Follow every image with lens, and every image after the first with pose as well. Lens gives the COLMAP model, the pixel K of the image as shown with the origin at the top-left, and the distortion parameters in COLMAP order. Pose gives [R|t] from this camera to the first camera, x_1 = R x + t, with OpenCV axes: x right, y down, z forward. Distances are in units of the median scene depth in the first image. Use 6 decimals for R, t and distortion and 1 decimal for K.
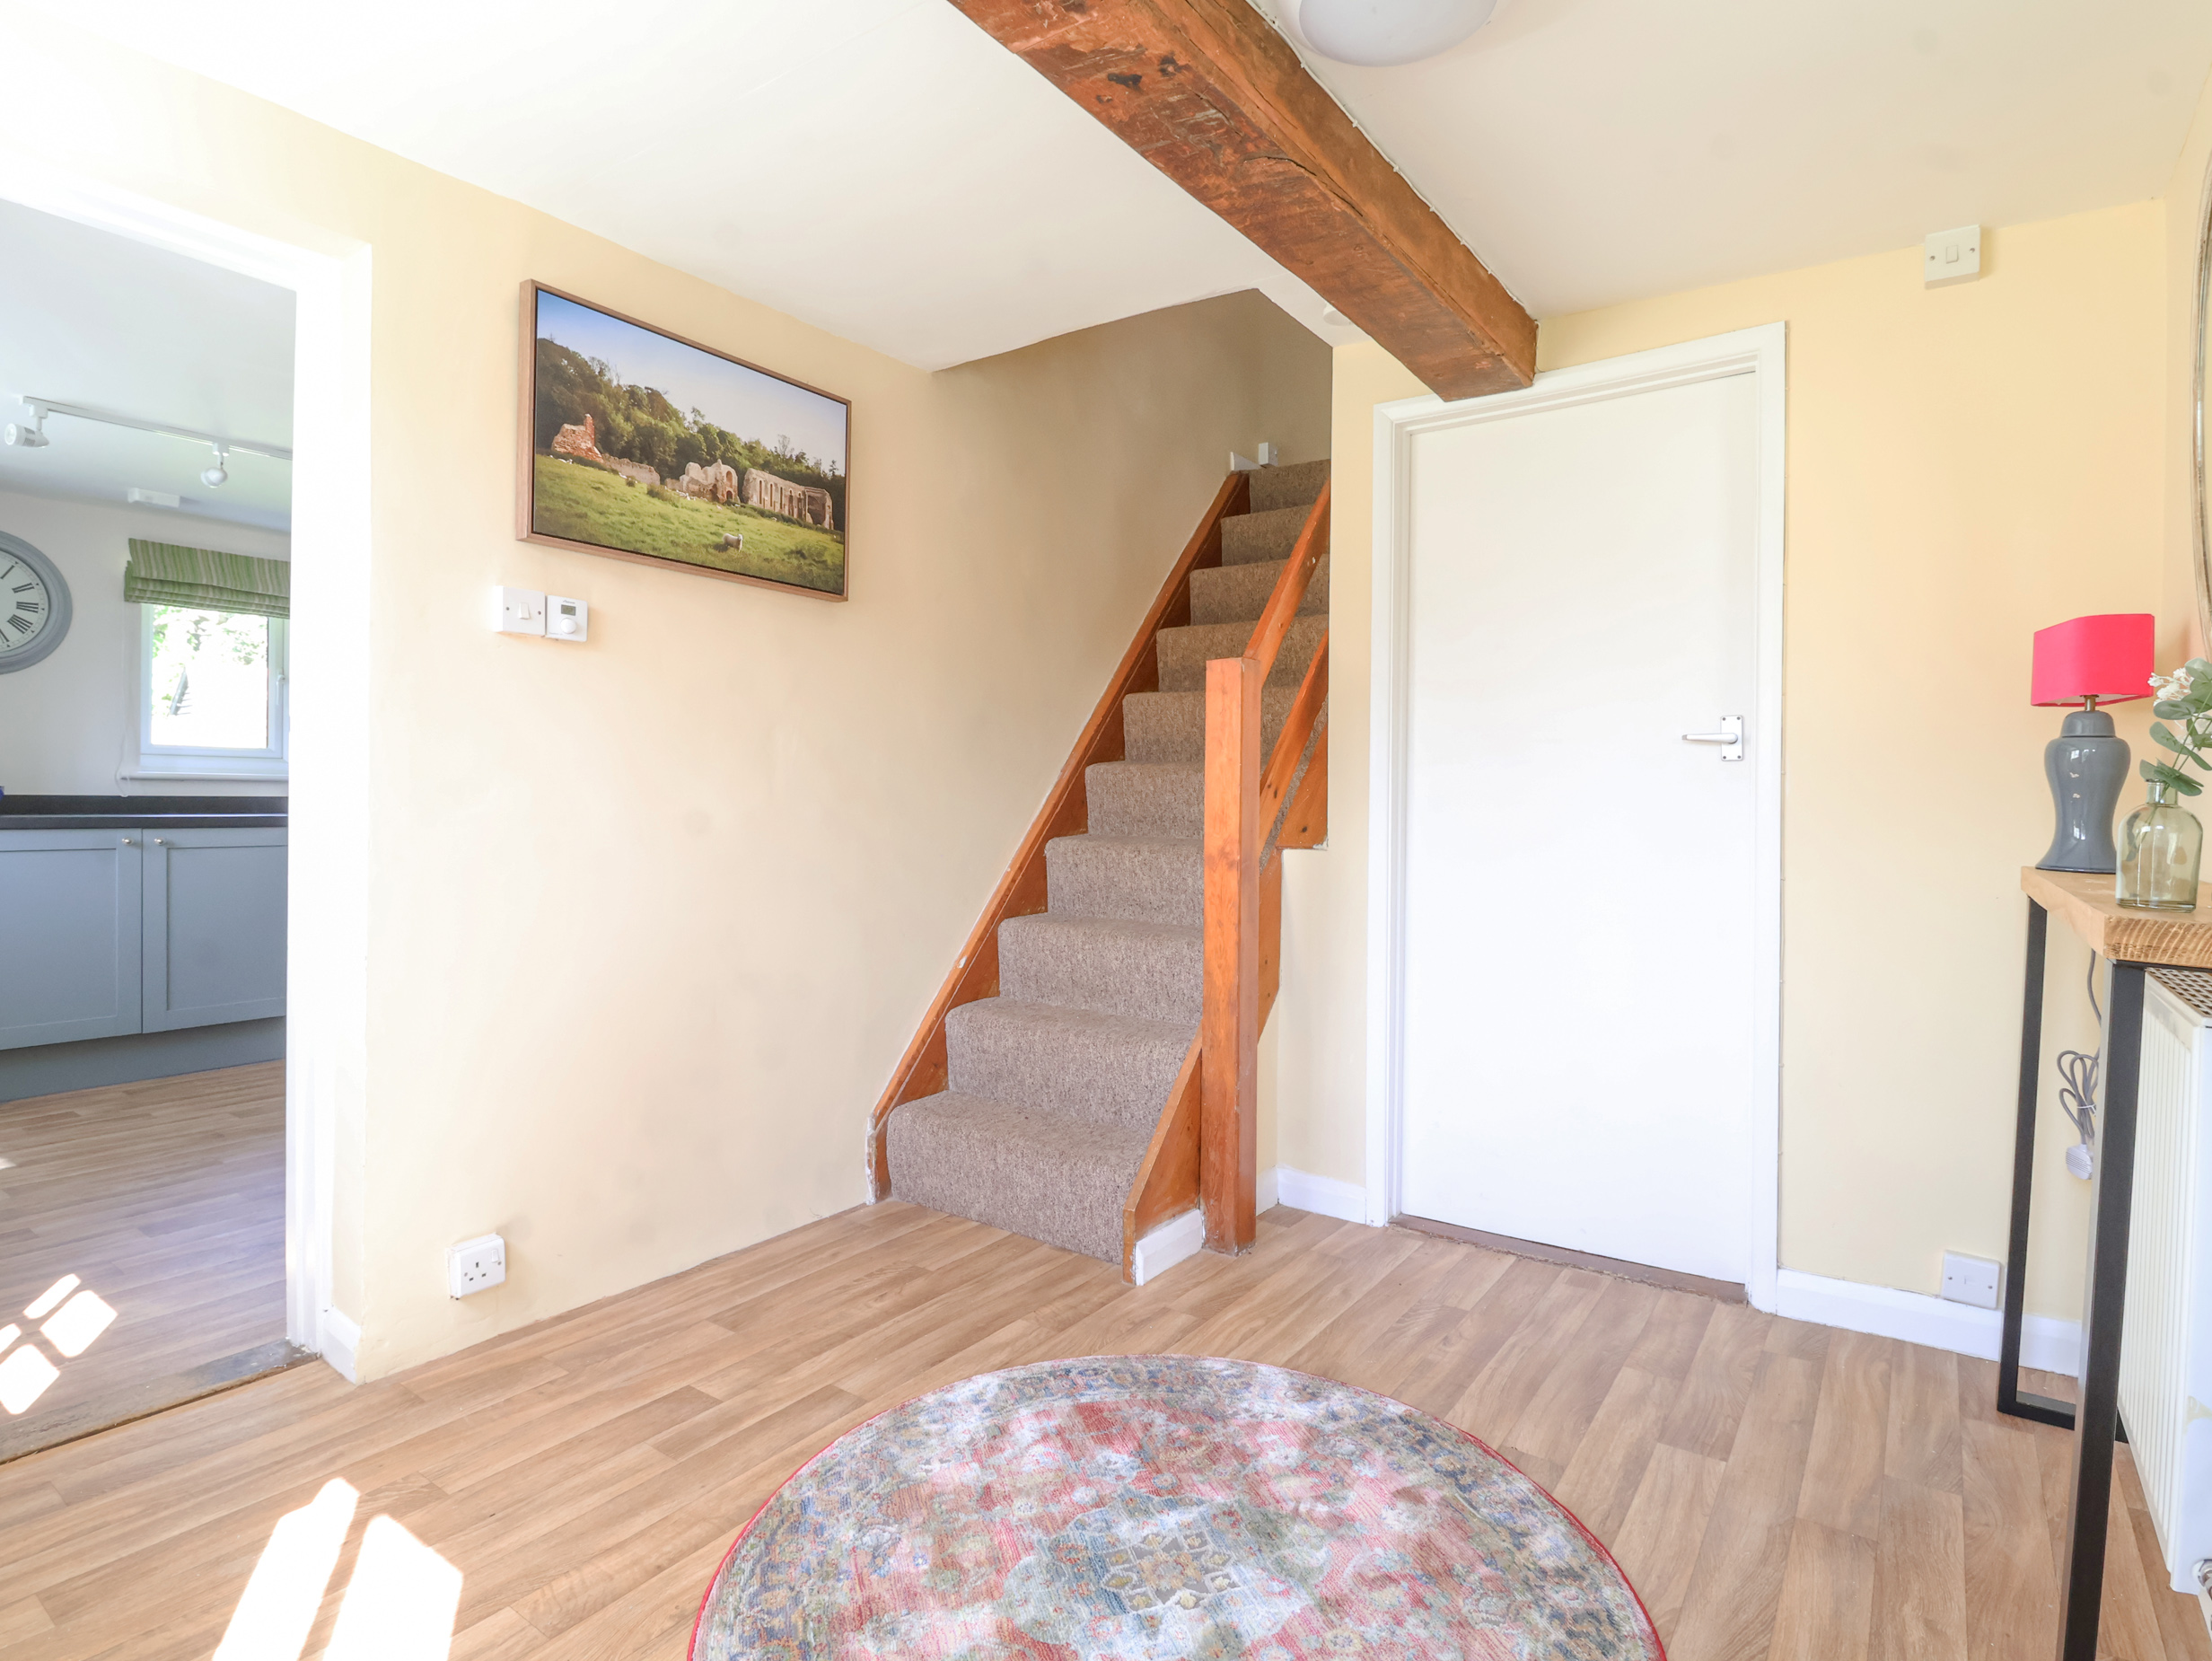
lens RADIAL K [[1157.6, 0, 1094.3], [0, 1157.6, 825.1], [0, 0, 1]] dist [-0.001689, -0.012988]
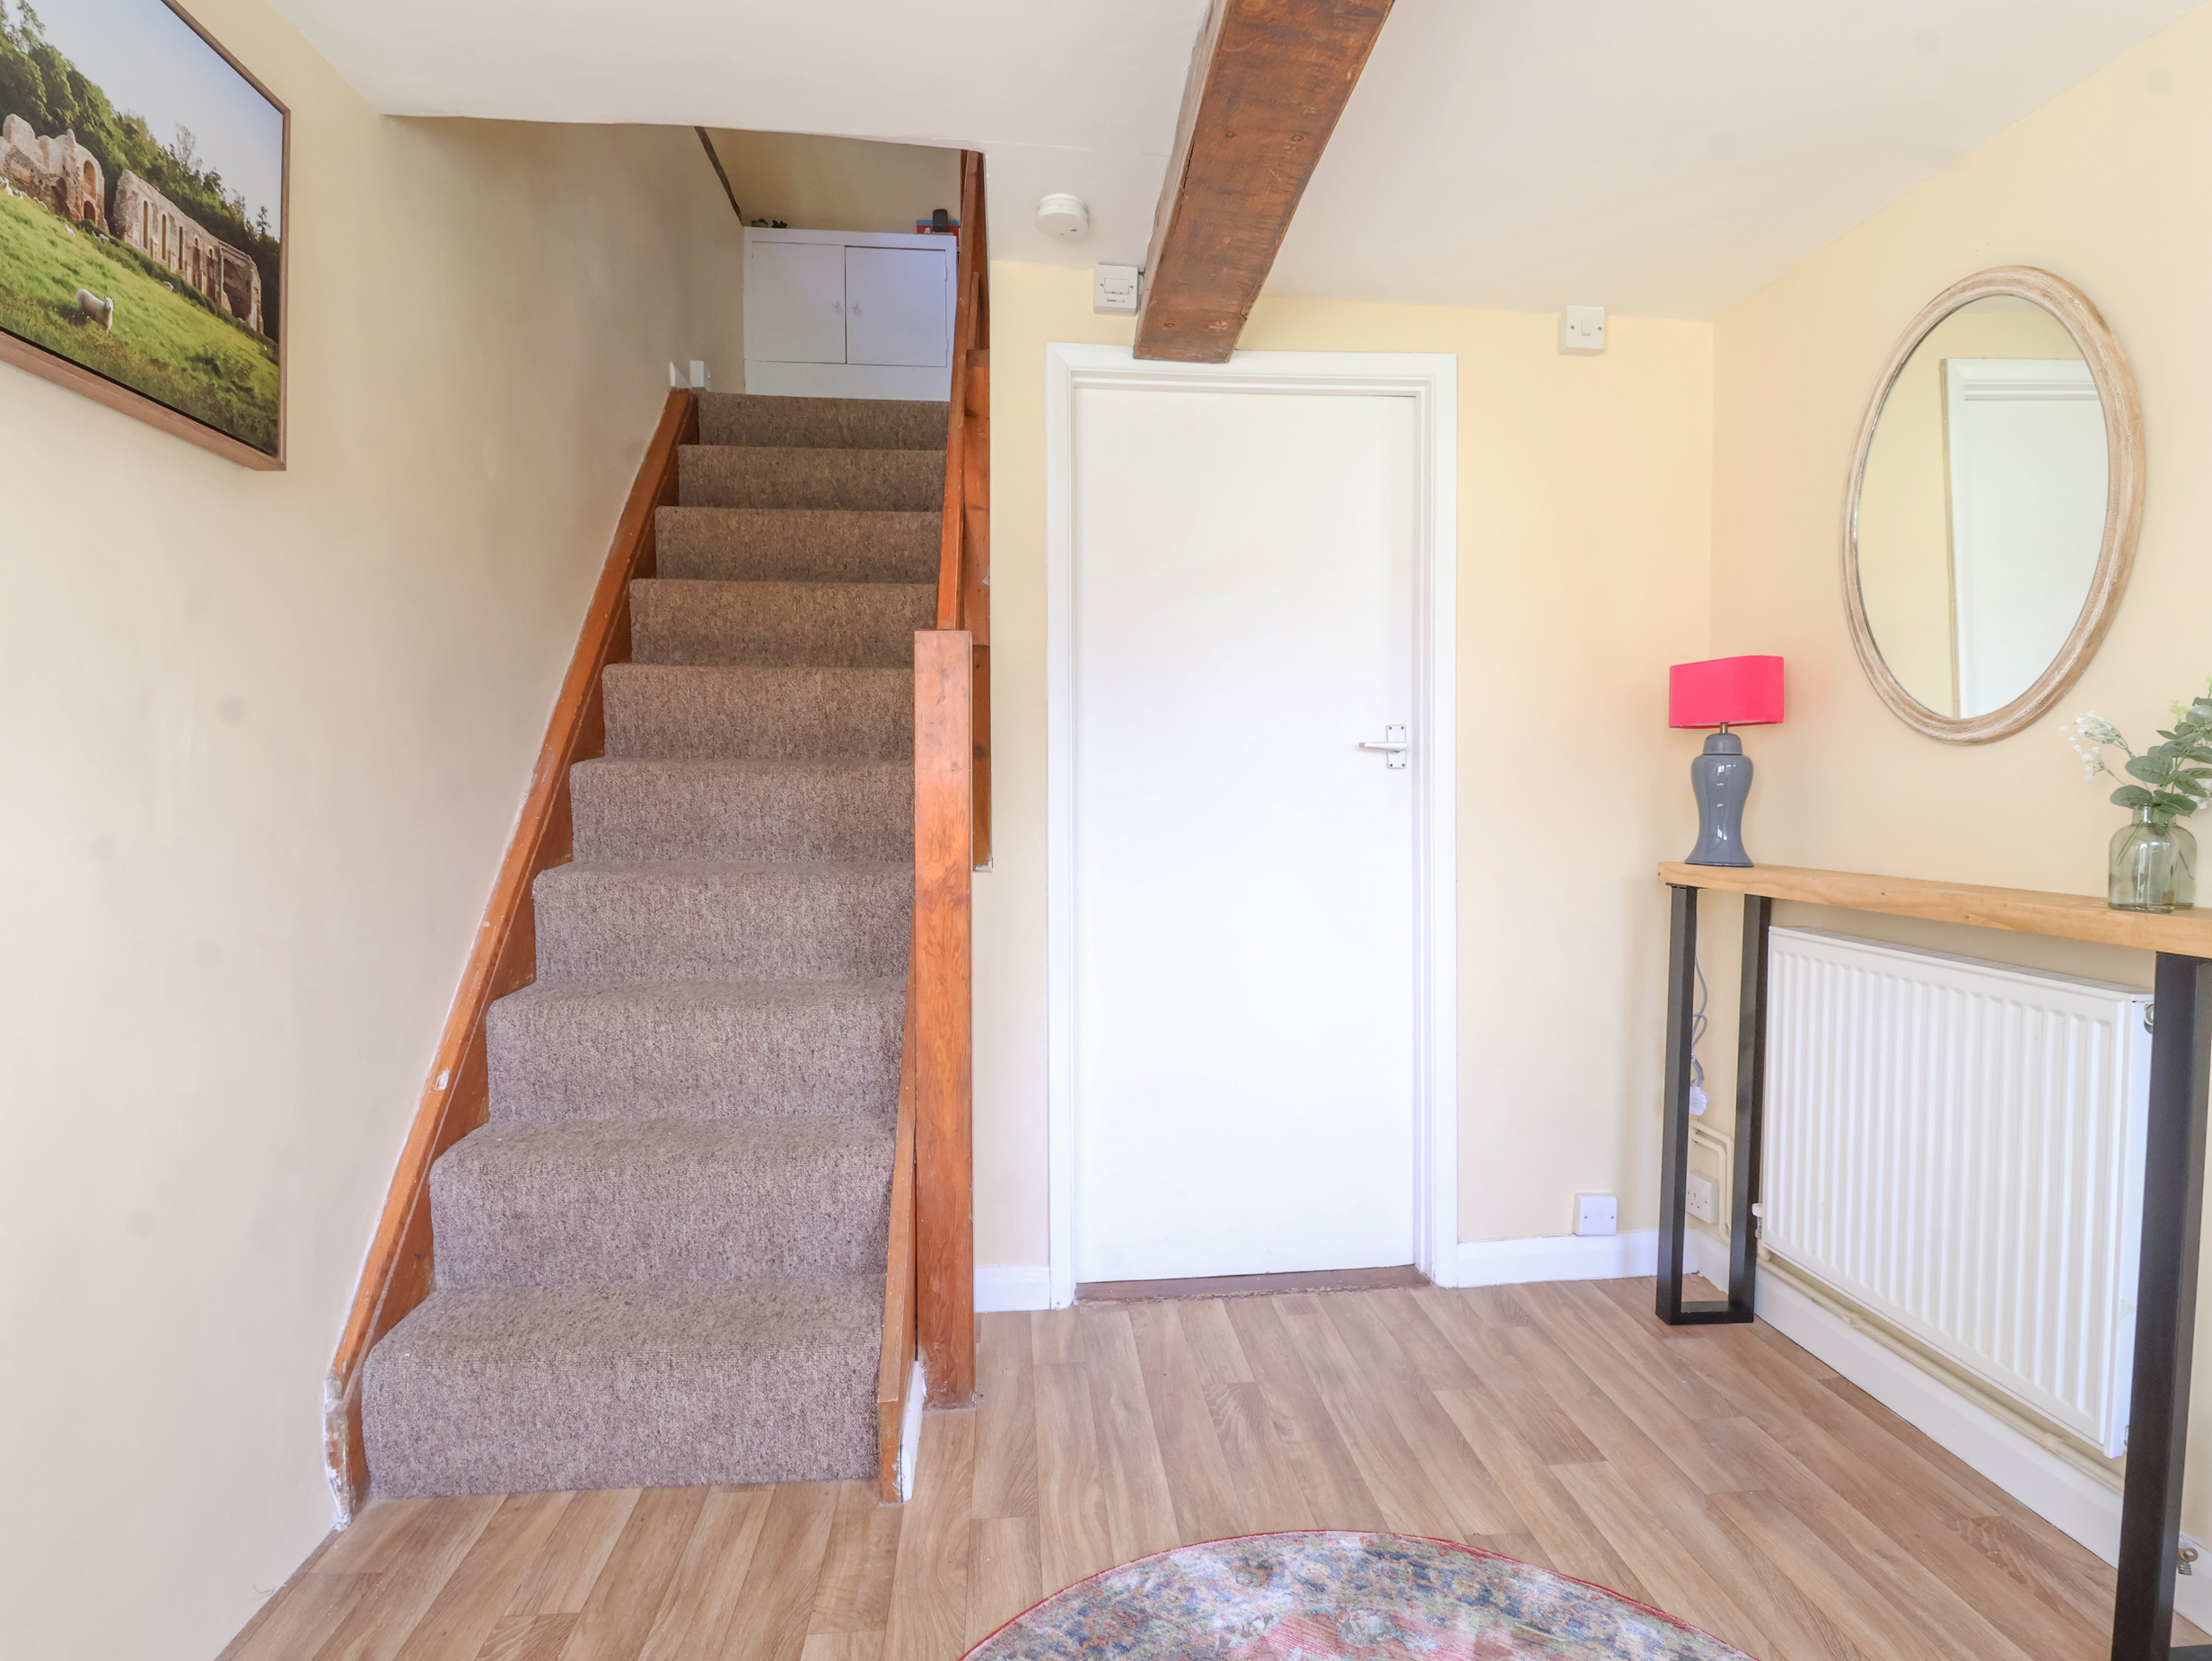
lens RADIAL K [[1157.6, 0, 1100.8], [0, 1157.6, 819.8], [0, 0, 1]] dist [-0.001689, -0.012988]
pose [[0.753444, -0.027788, 0.656925, -0.307722], [0.022415, 0.999611, 0.016575, -0.029964], [-0.657130, 0.002237, 0.753774, 0.358215]]
